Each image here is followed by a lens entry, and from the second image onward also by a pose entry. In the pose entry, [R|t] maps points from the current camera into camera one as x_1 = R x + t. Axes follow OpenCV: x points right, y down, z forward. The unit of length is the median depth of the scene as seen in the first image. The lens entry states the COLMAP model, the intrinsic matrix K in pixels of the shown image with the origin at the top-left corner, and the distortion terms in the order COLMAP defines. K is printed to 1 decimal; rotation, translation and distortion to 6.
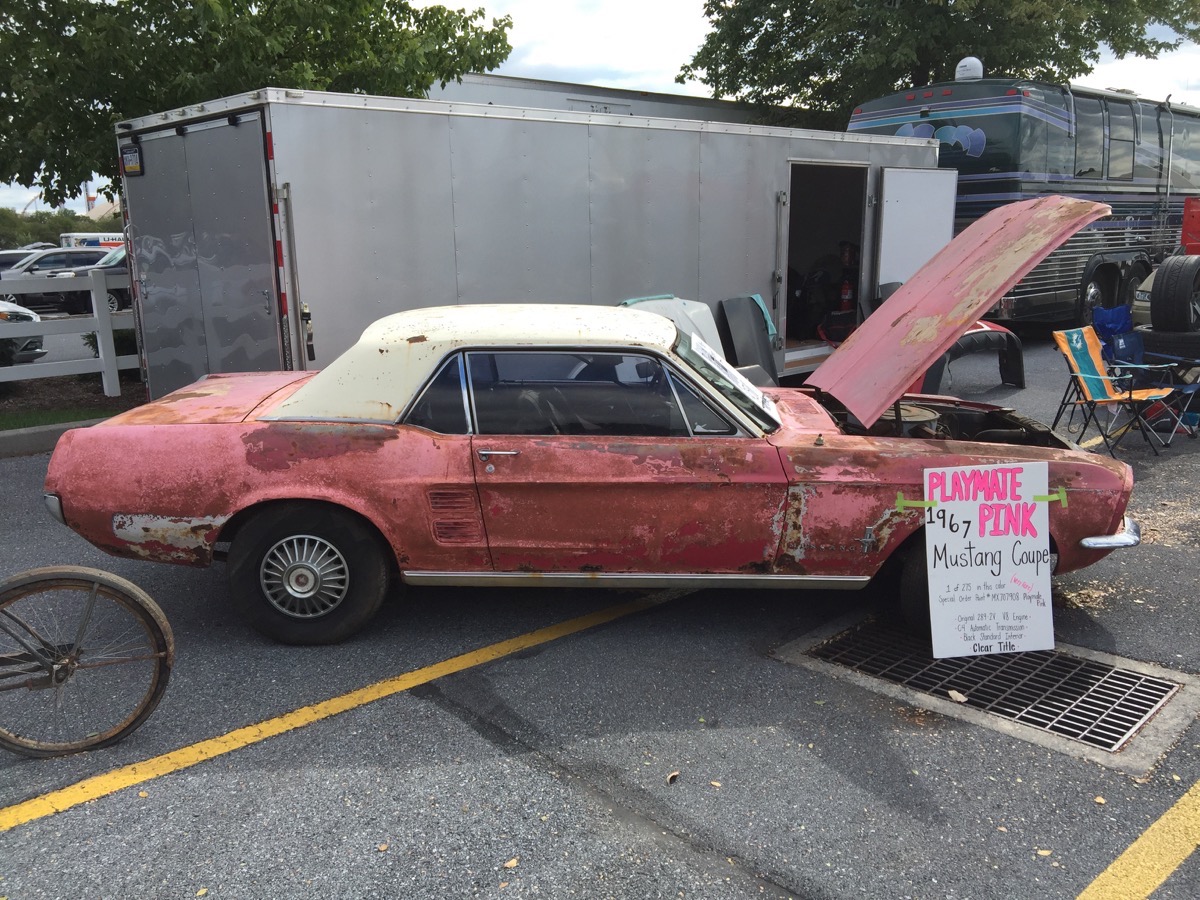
lens RADIAL K [[997.6, 0, 600.0], [0, 997.6, 450.0], [0, 0, 1]] dist [0.081581, -0.129168]
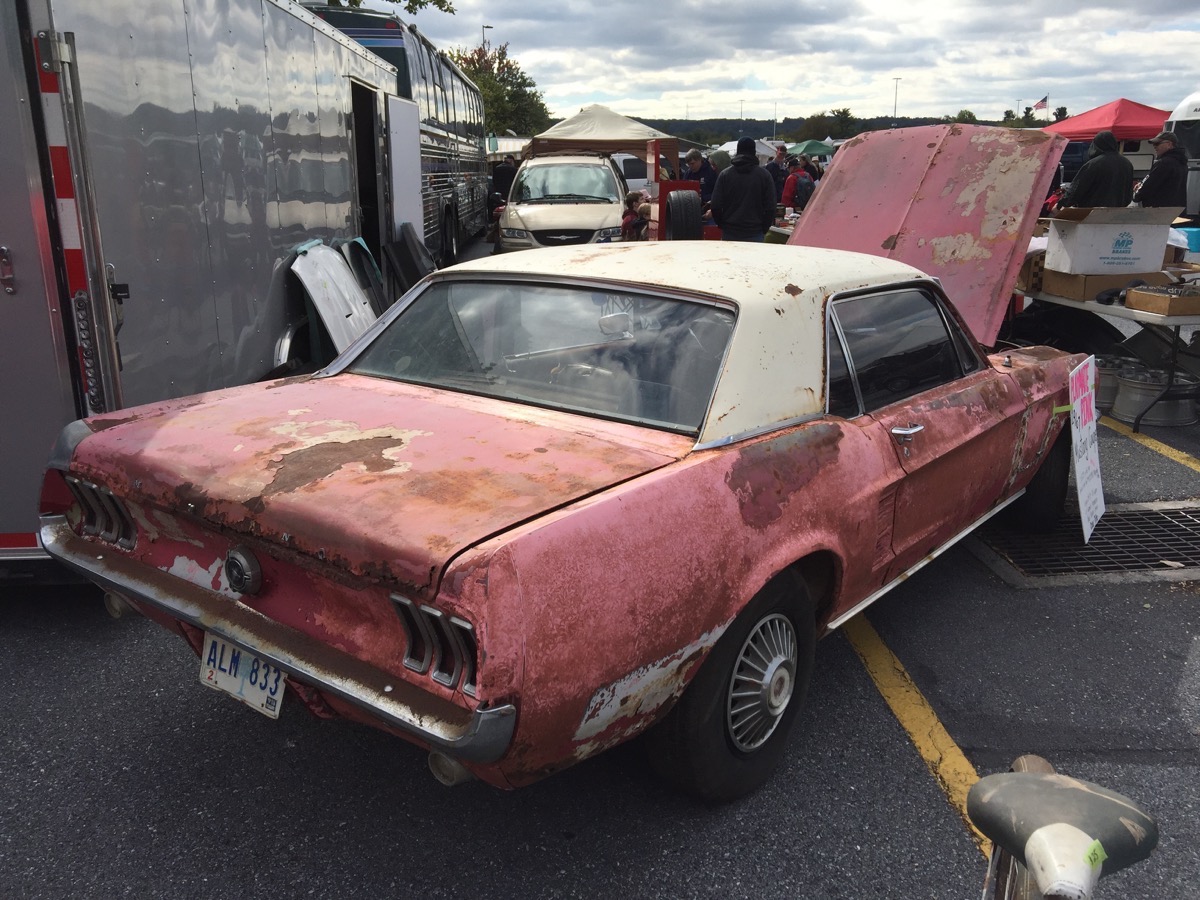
lens RADIAL K [[997.6, 0, 600.0], [0, 997.6, 450.0], [0, 0, 1]] dist [0.081581, -0.129168]
pose [[0.639058, -0.190768, 0.745126, -0.805081], [0.157474, 0.980684, 0.116018, -0.105272], [-0.752865, 0.043196, 0.656755, 0.667675]]
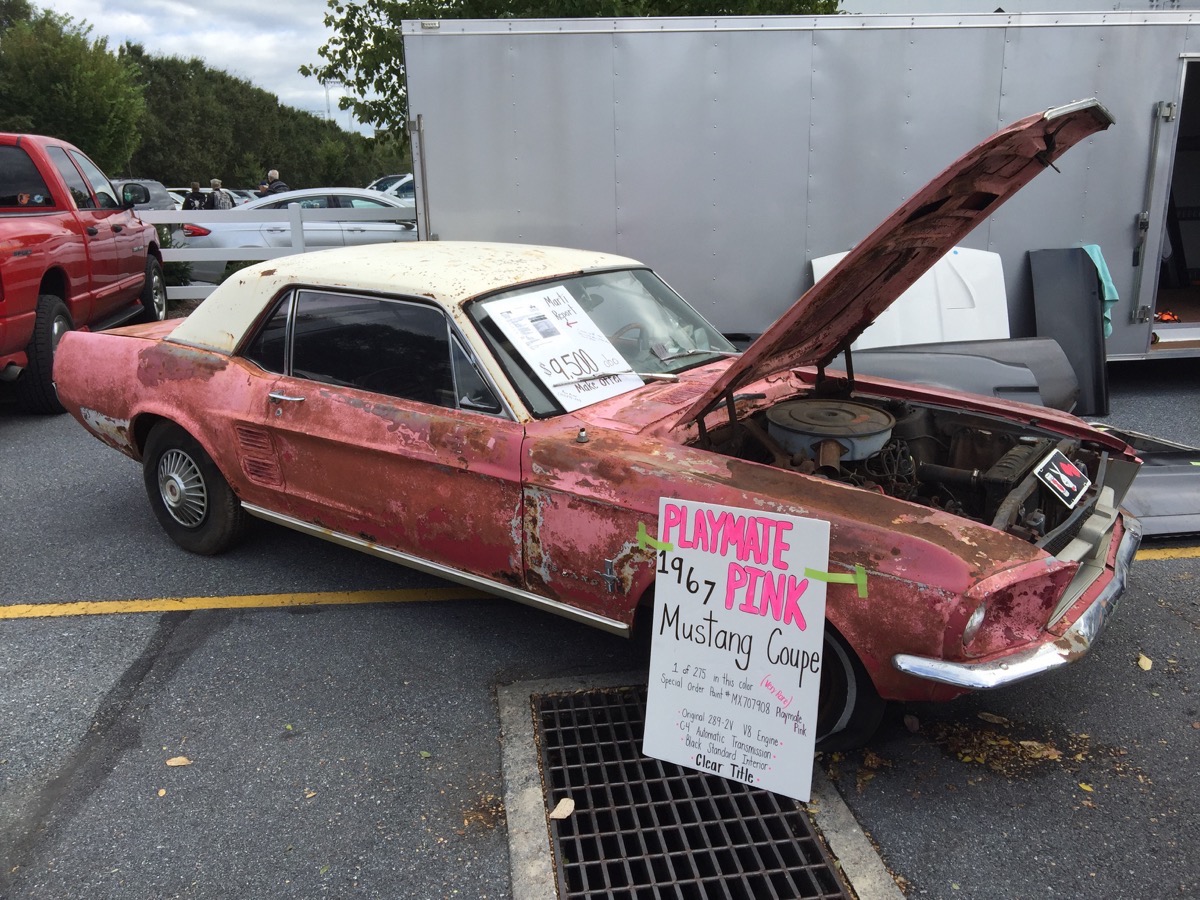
lens RADIAL K [[997.6, 0, 600.0], [0, 997.6, 450.0], [0, 0, 1]] dist [0.081581, -0.129168]
pose [[0.800861, 0.160371, -0.576977, 0.688959], [-0.123219, 0.986988, 0.103303, -0.082161], [0.586036, -0.011637, 0.810201, 0.391999]]
